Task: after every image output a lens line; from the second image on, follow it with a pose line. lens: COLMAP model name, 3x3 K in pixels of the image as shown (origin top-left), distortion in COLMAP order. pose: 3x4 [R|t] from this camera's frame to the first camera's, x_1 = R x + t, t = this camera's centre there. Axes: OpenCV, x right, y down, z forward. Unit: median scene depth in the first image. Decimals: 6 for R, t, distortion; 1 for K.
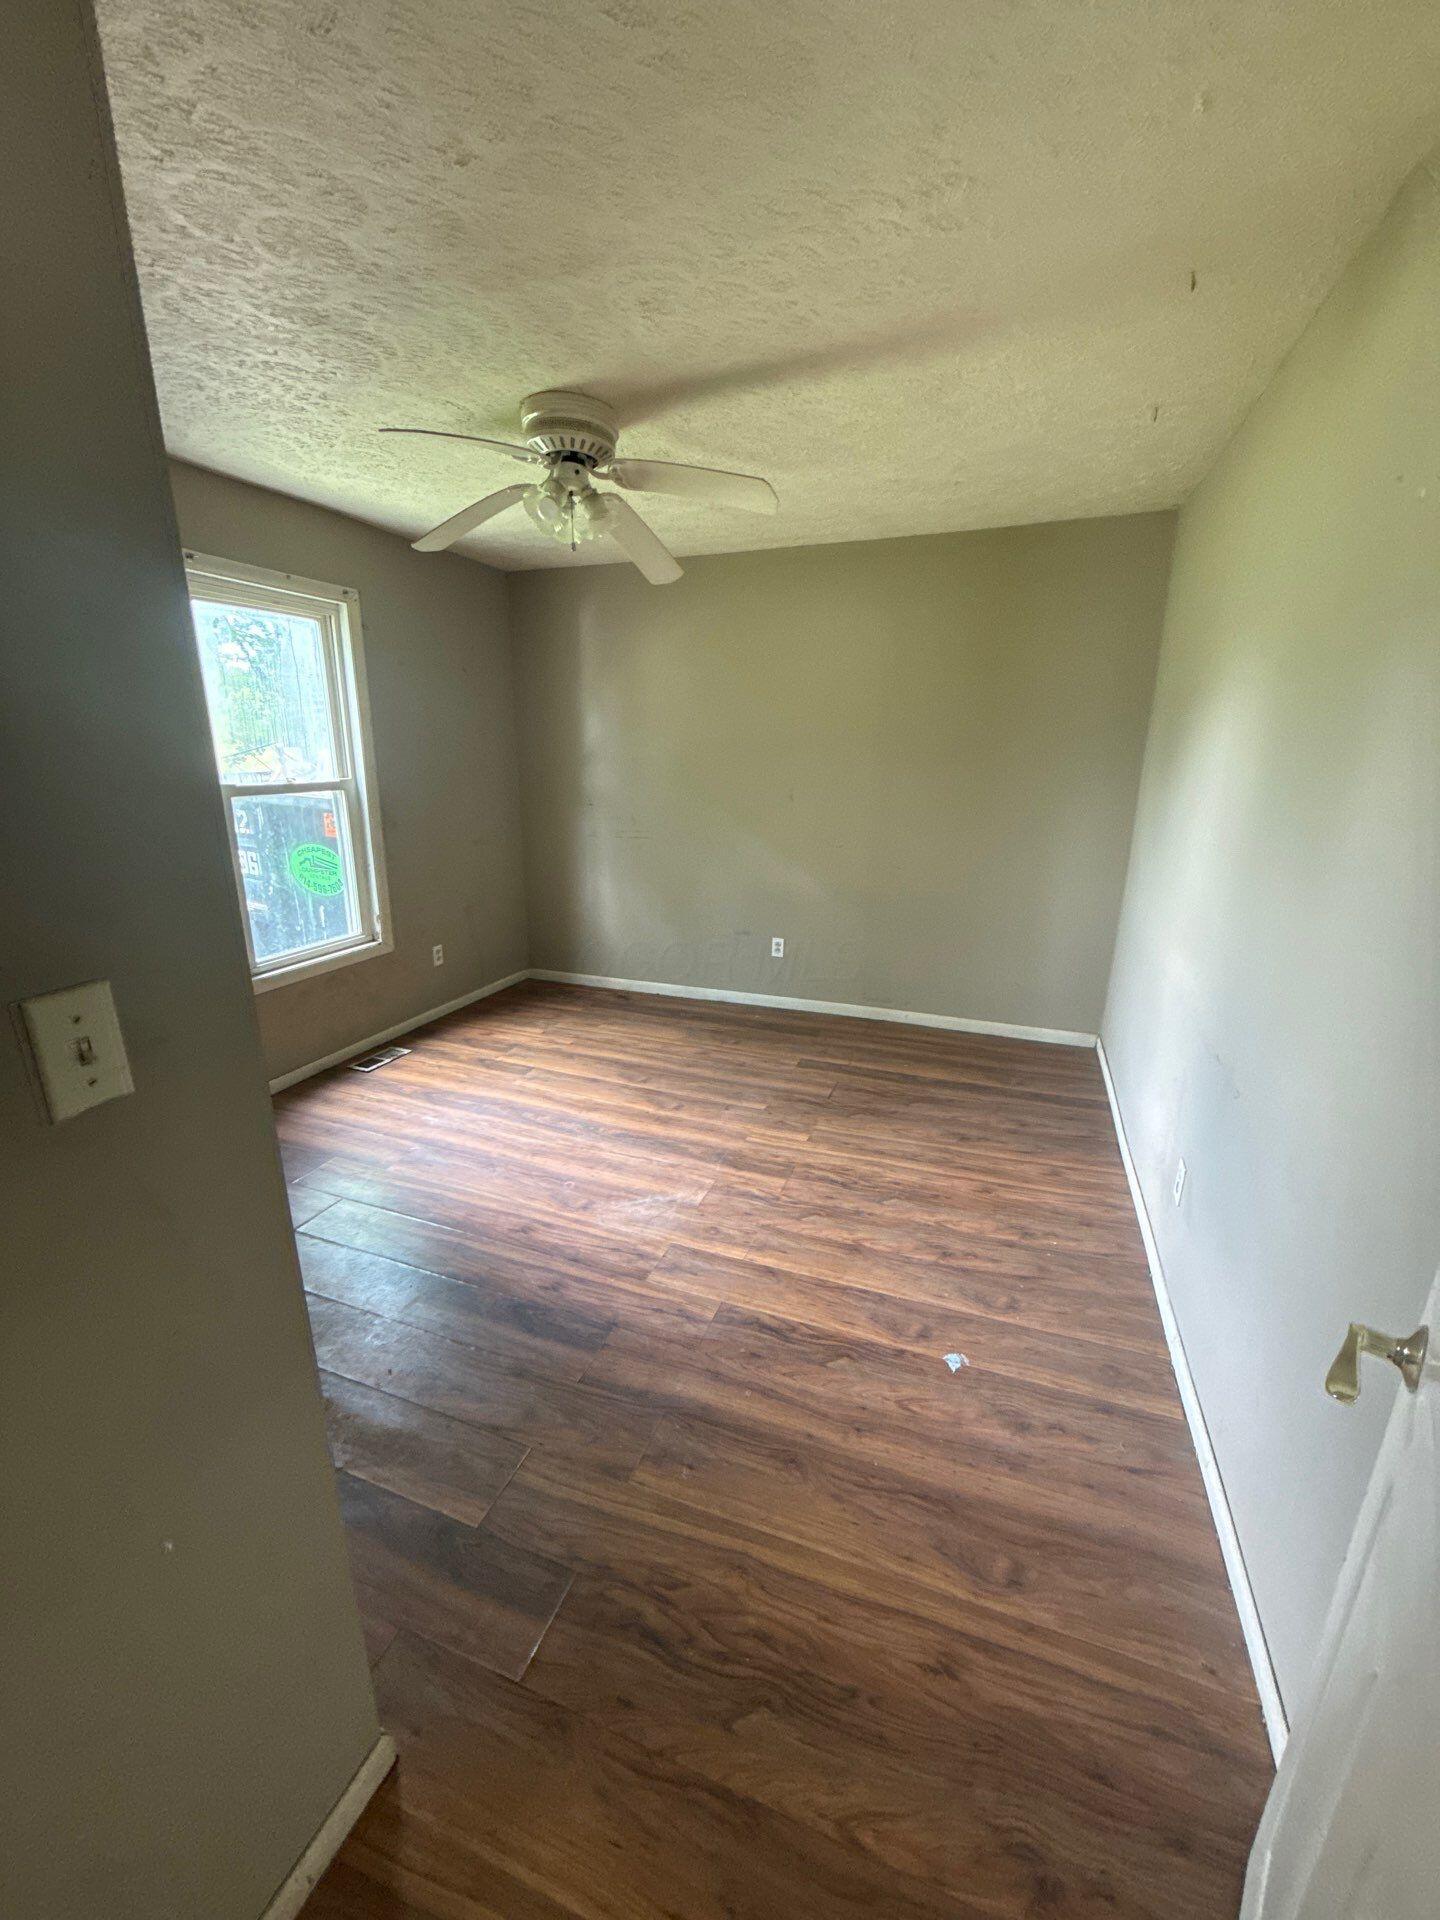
lens RADIAL K [[768.7, 0, 723.2], [0, 768.7, 951.3], [0, 0, 1]] dist [-0.001430, 0.000557]
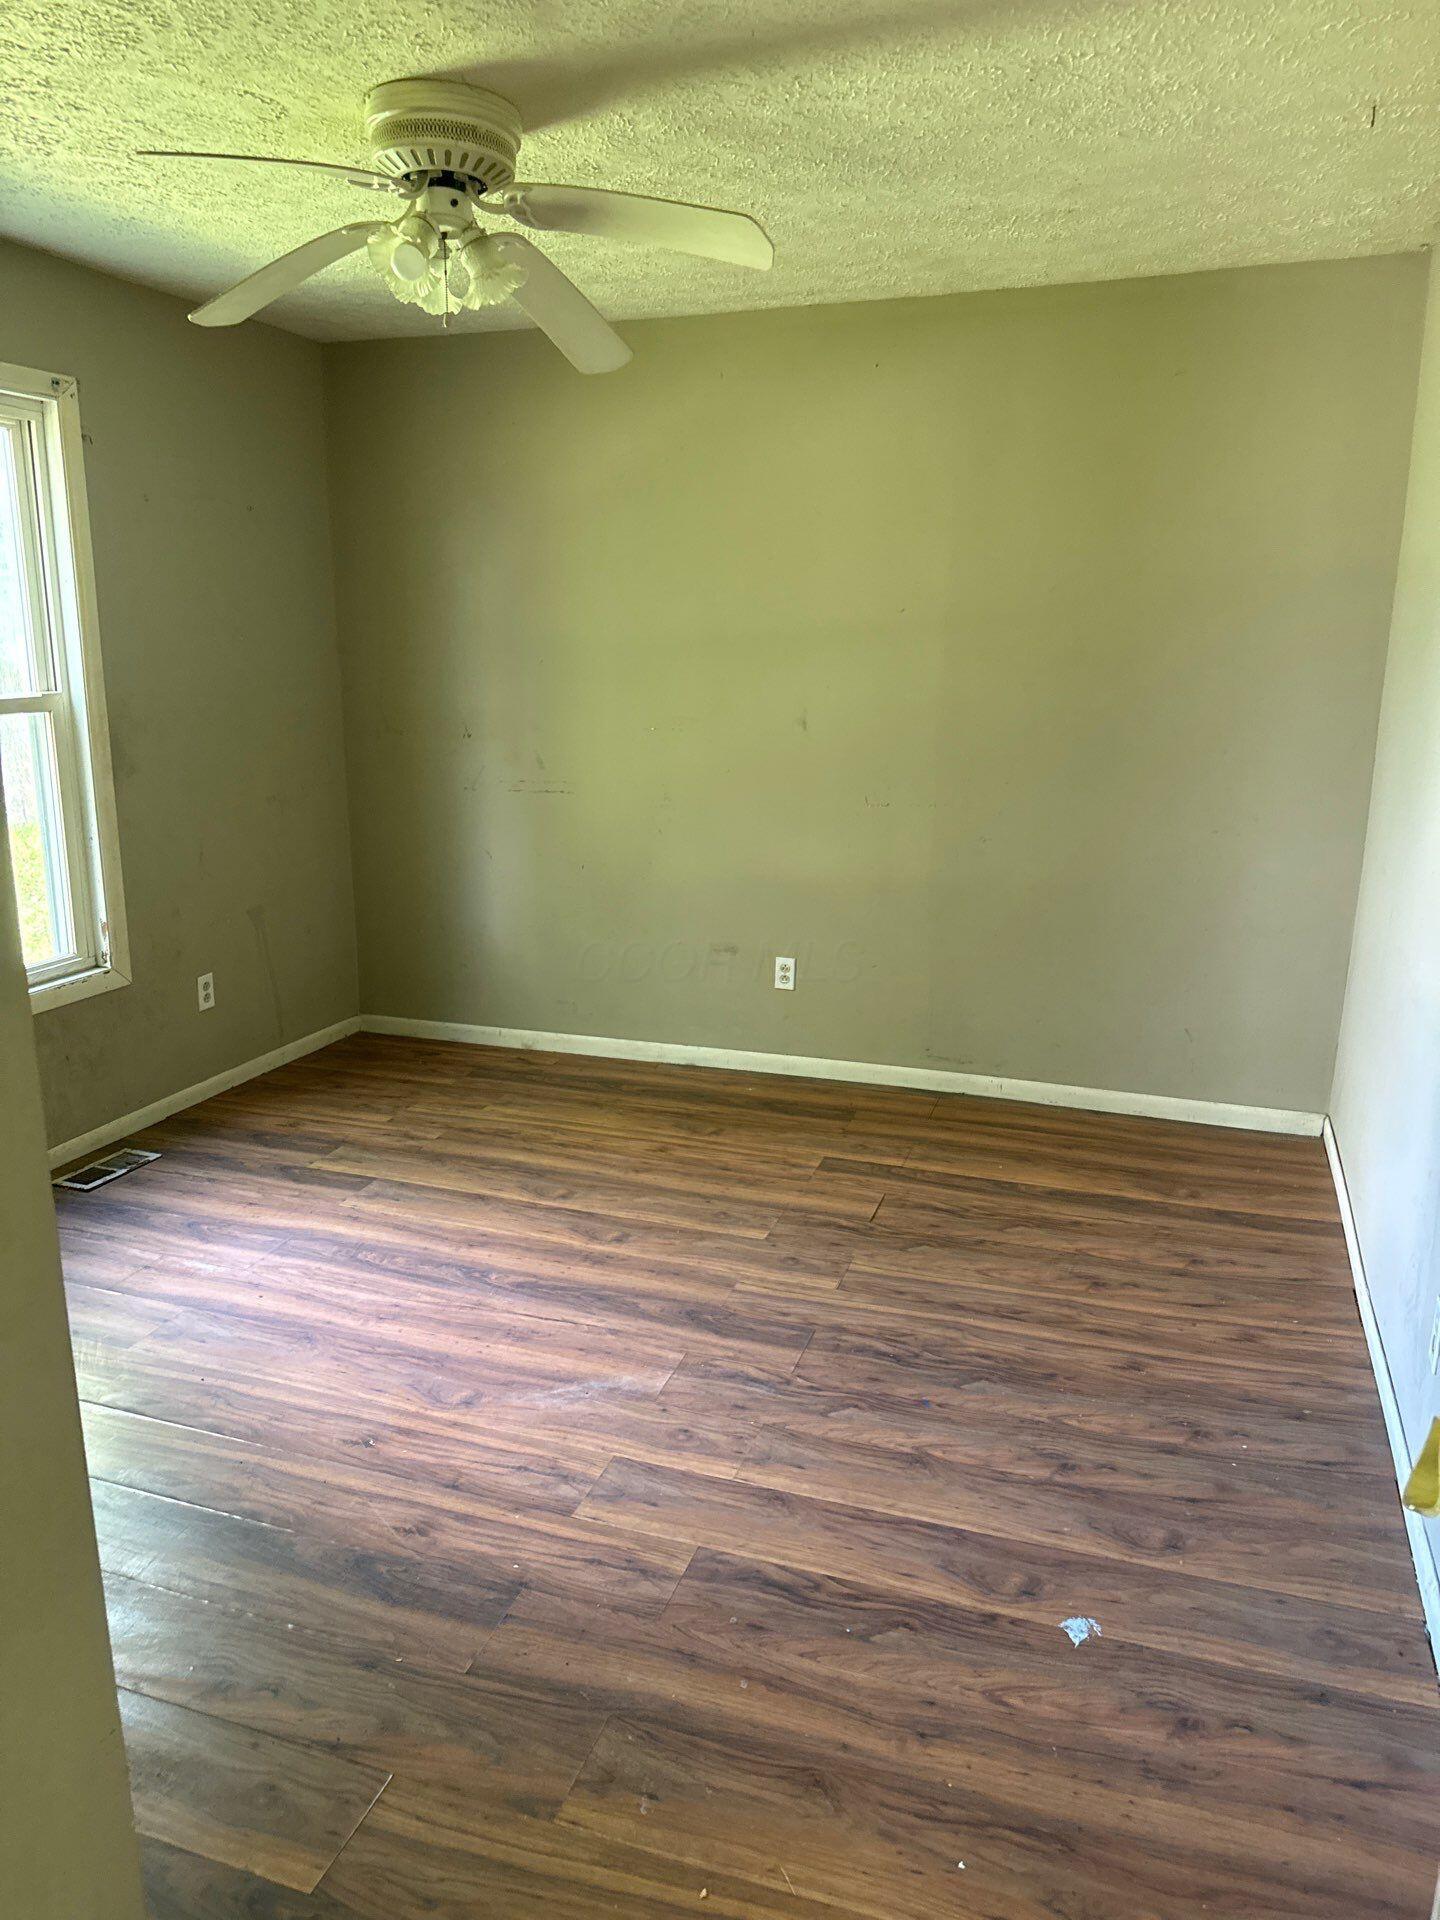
lens RADIAL K [[1354.5, 0, 720.1], [0, 1354.5, 952.1], [0, 0, 1]] dist [0.056156, -0.057124]
pose [[0.999698, -0.008710, 0.022993, -0.005216], [0.009375, 0.999537, -0.028946, 0.015226], [-0.022730, 0.029153, 0.999316, -0.085898]]
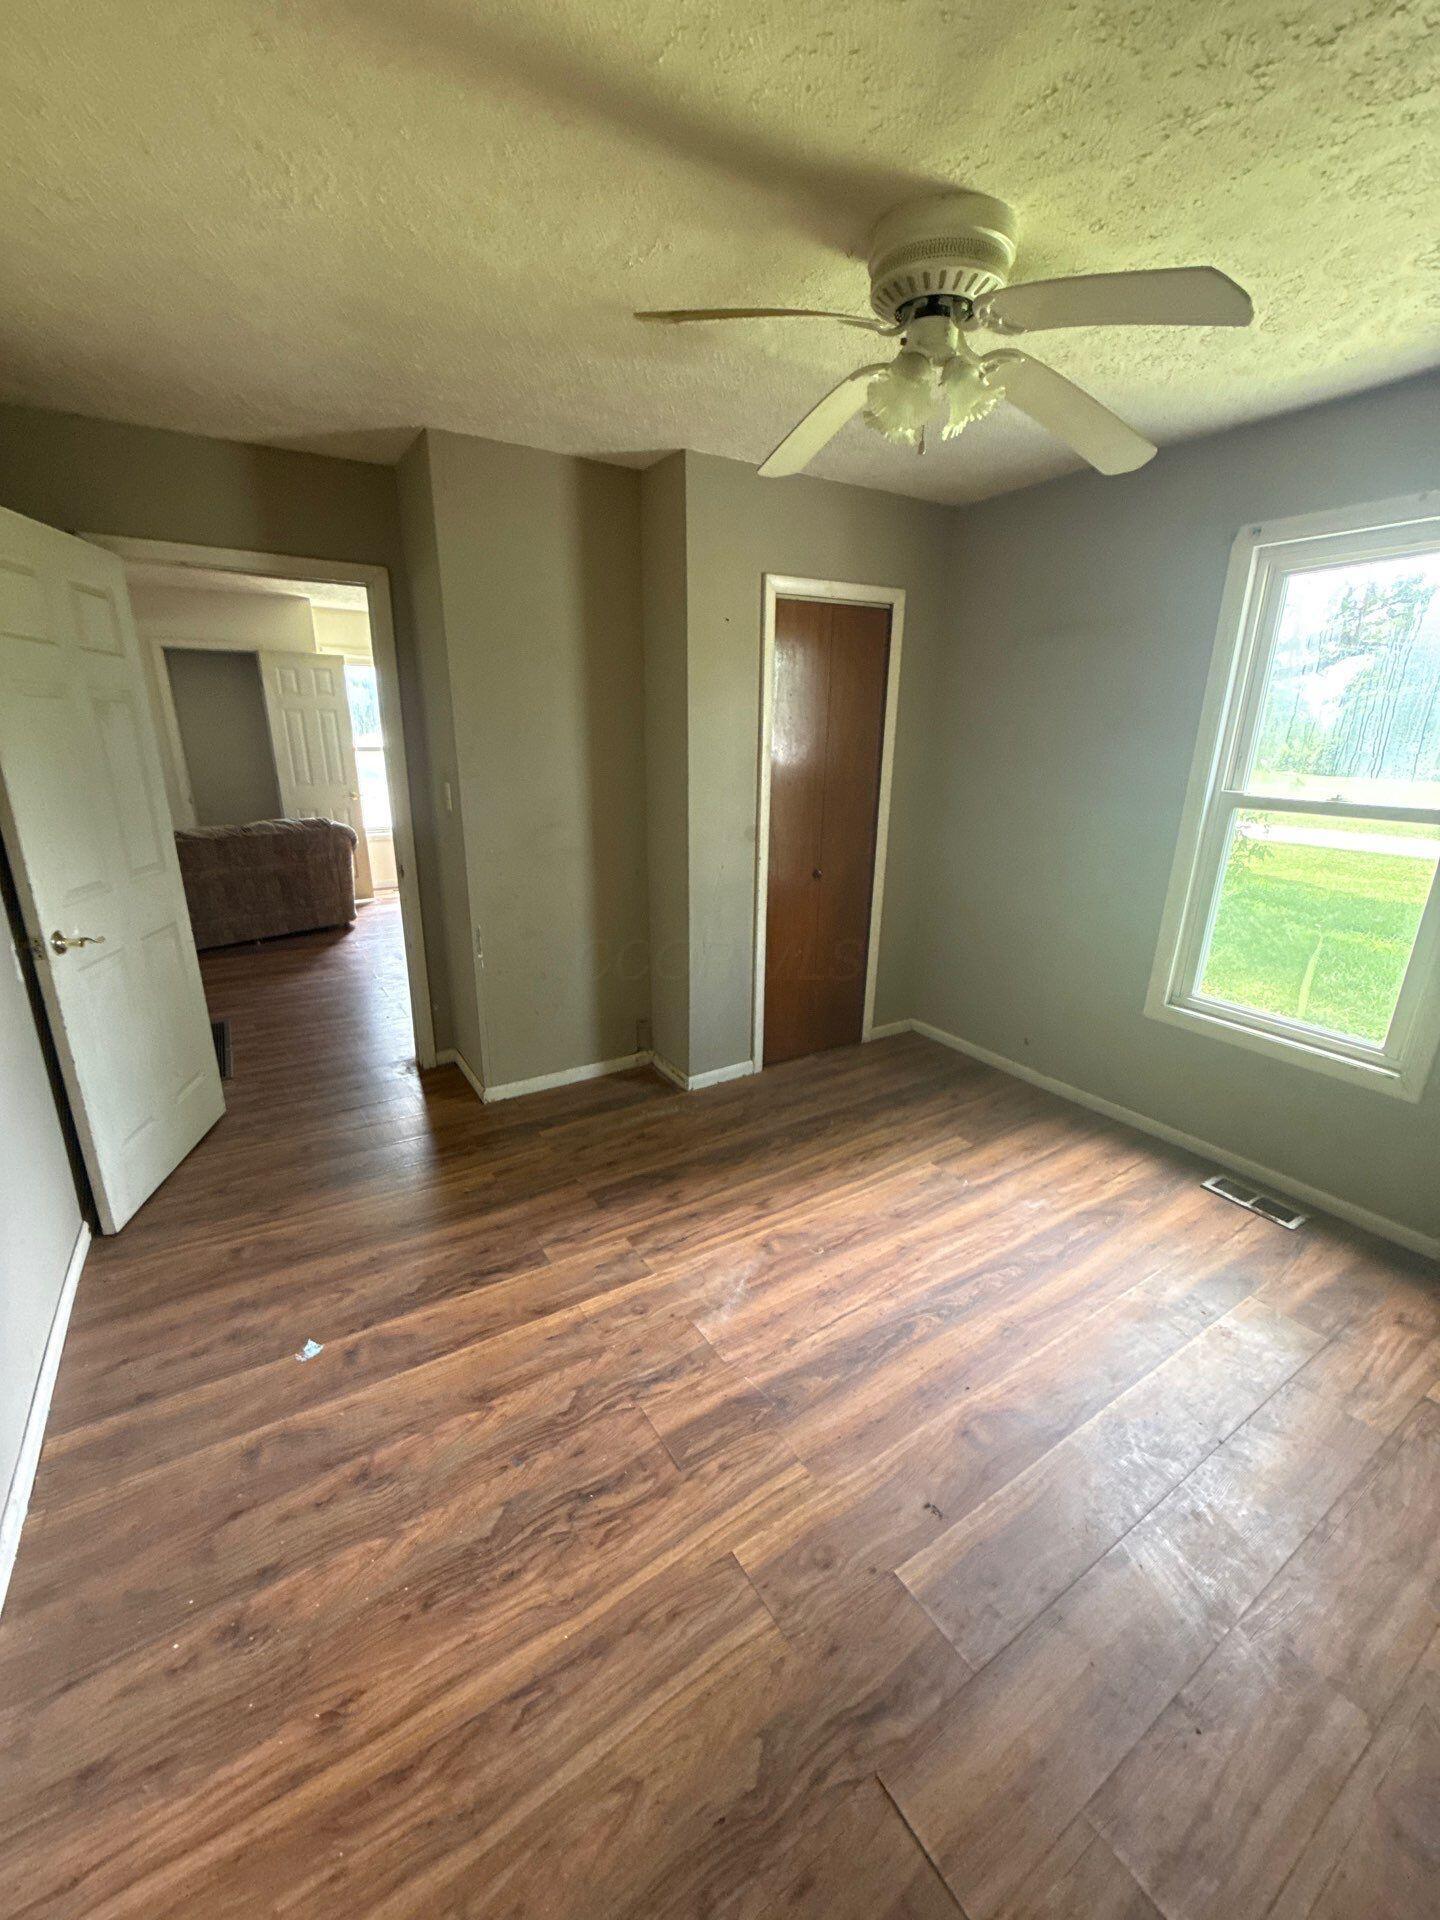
lens RADIAL K [[759.6, 0, 732.8], [0, 759.6, 960.4], [0, 0, 1]] dist [0.007388, -0.001126]
pose [[-0.593568, 0.219780, -0.774193, 0.505611], [-0.229374, 0.875888, 0.424509, -0.367271], [0.771405, 0.429554, -0.469487, 1.337001]]
